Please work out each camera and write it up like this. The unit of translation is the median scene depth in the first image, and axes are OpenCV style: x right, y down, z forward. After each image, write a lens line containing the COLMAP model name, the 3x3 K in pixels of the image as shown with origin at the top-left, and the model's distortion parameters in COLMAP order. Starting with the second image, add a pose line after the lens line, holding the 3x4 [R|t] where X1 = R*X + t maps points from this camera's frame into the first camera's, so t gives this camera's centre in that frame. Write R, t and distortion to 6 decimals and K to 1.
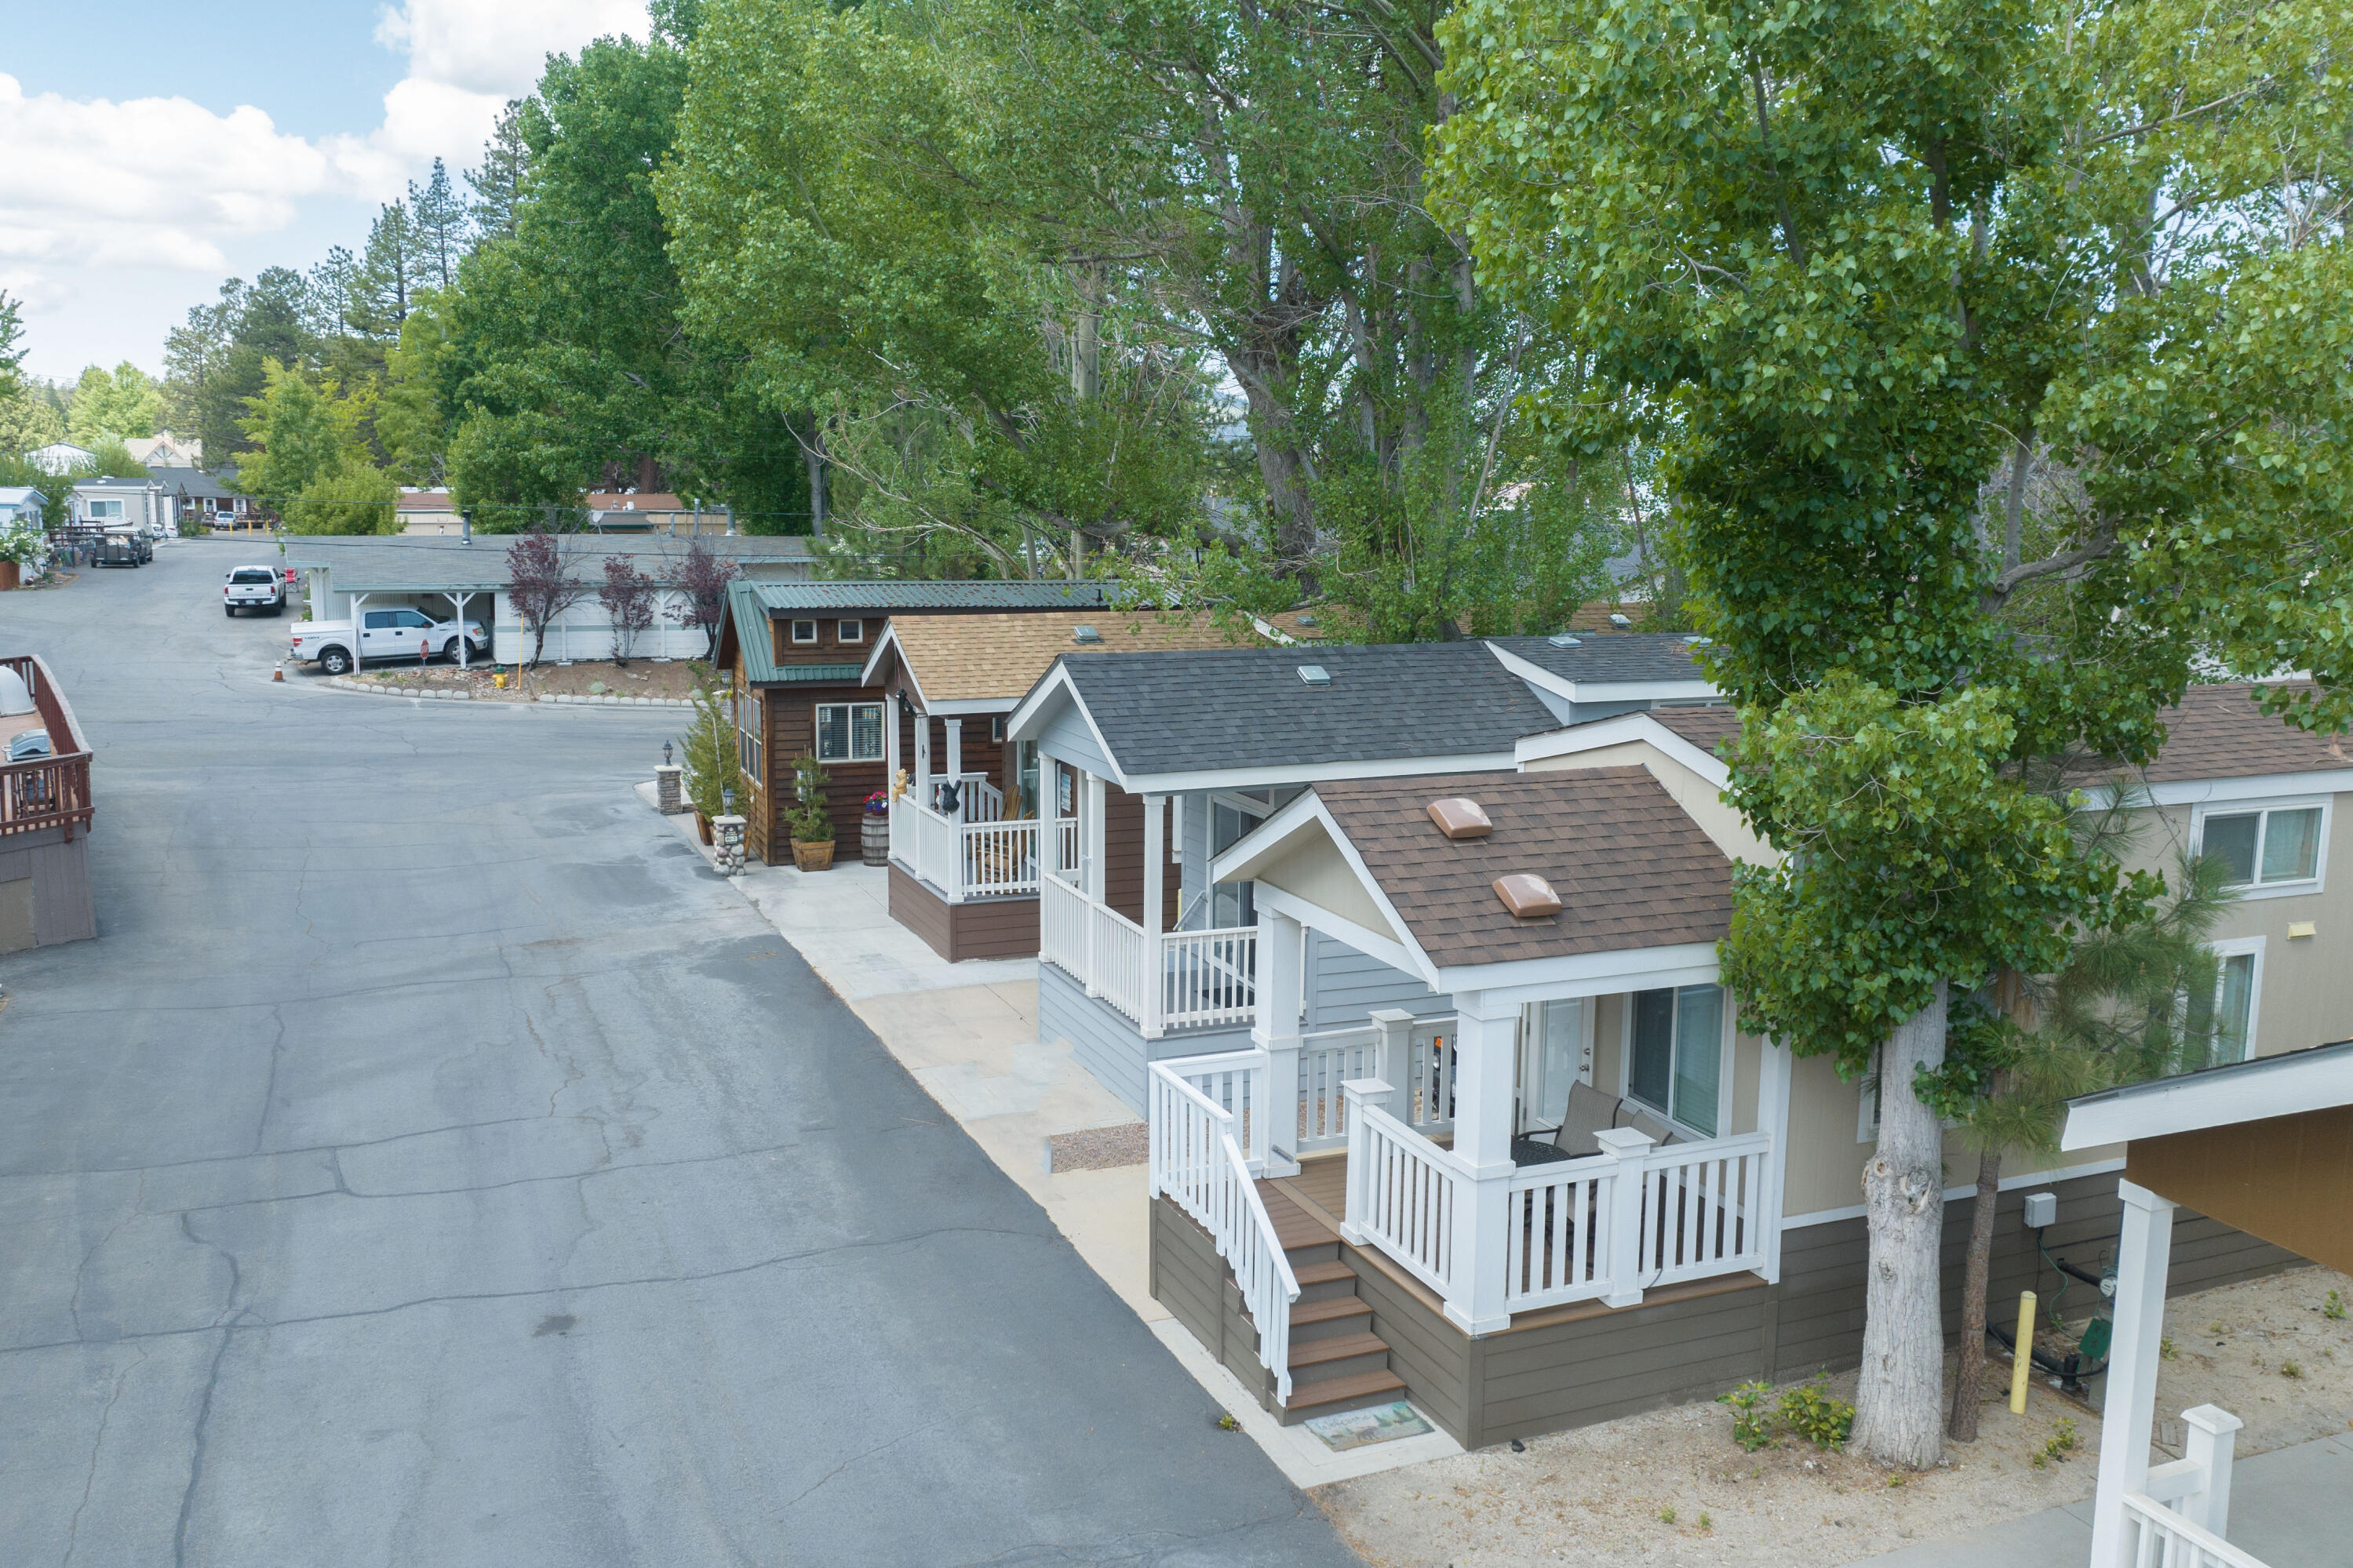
lens RADIAL K [[2021.8, 0, 1178.1], [0, 2021.8, 781.9], [0, 0, 1]] dist [-0.042688, -0.003541]
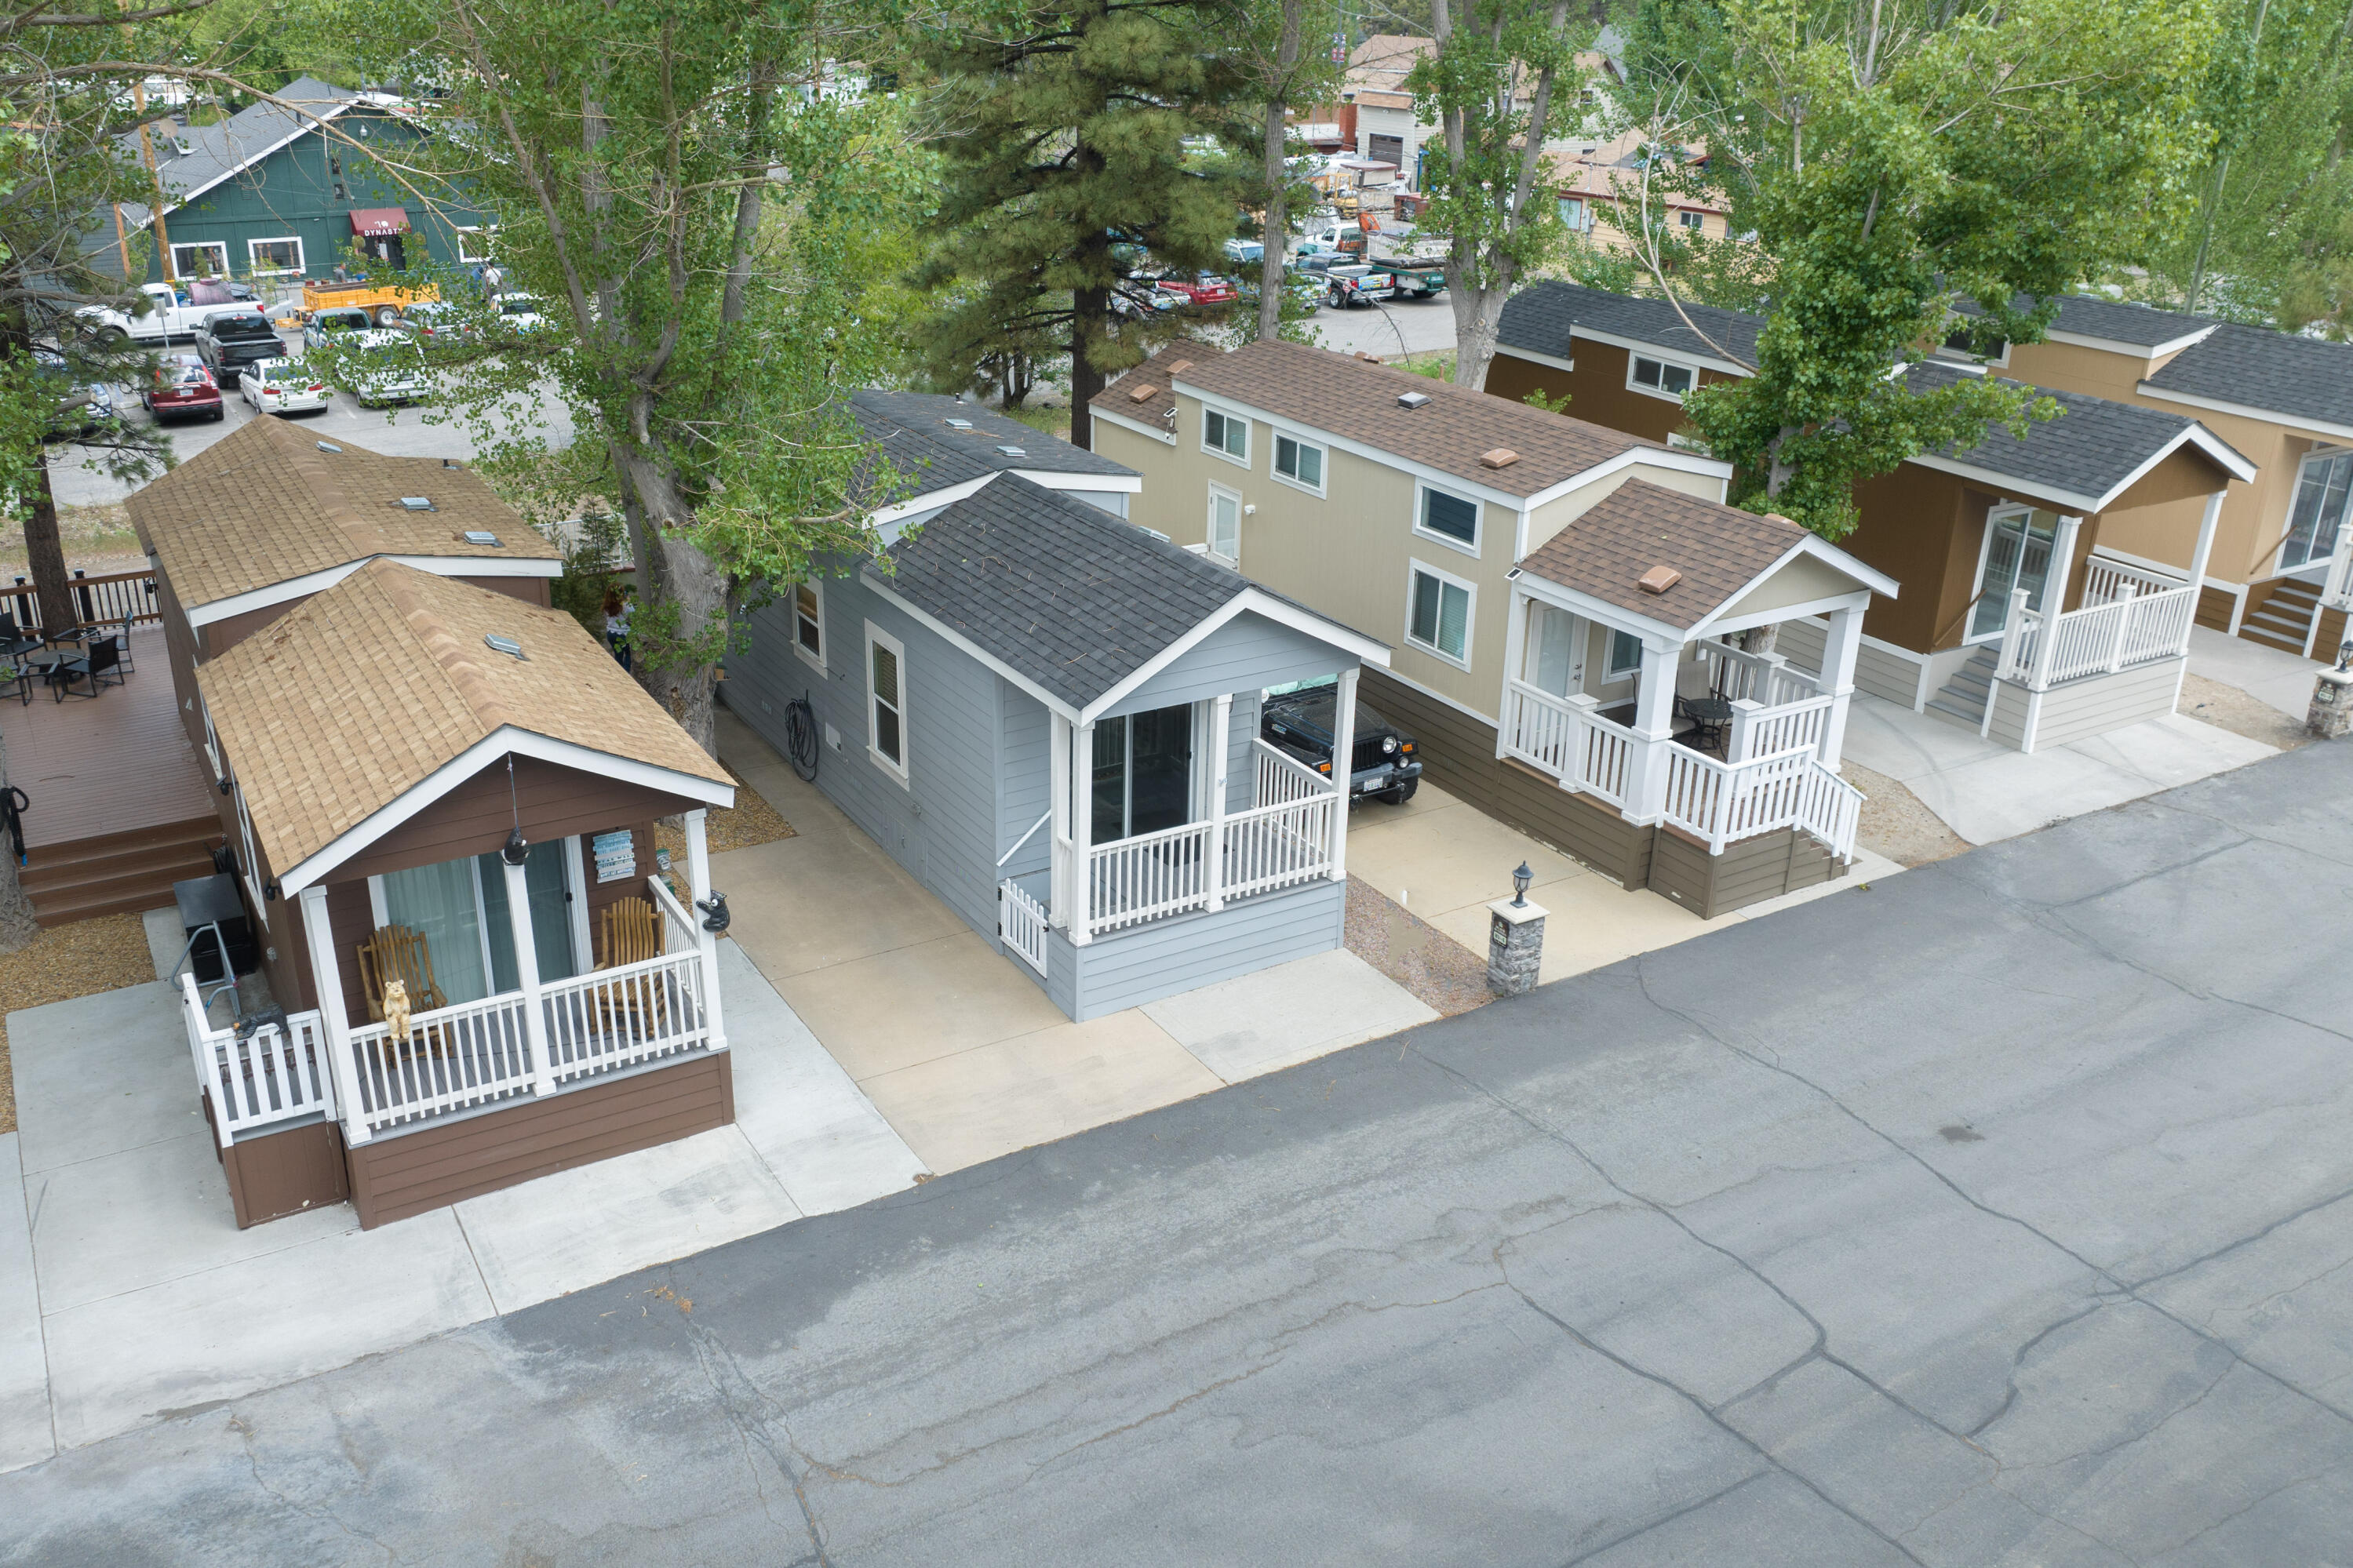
lens RADIAL K [[1969.1, 0, 1176.5], [0, 1969.1, 784.0], [0, 0, 1]] dist [-0.030884, 0.020140]
pose [[-0.161026, -0.395513, 0.904234, -0.881989], [0.130513, 0.899611, 0.416733, -0.351319], [-0.978283, 0.185119, -0.093241, 1.095496]]
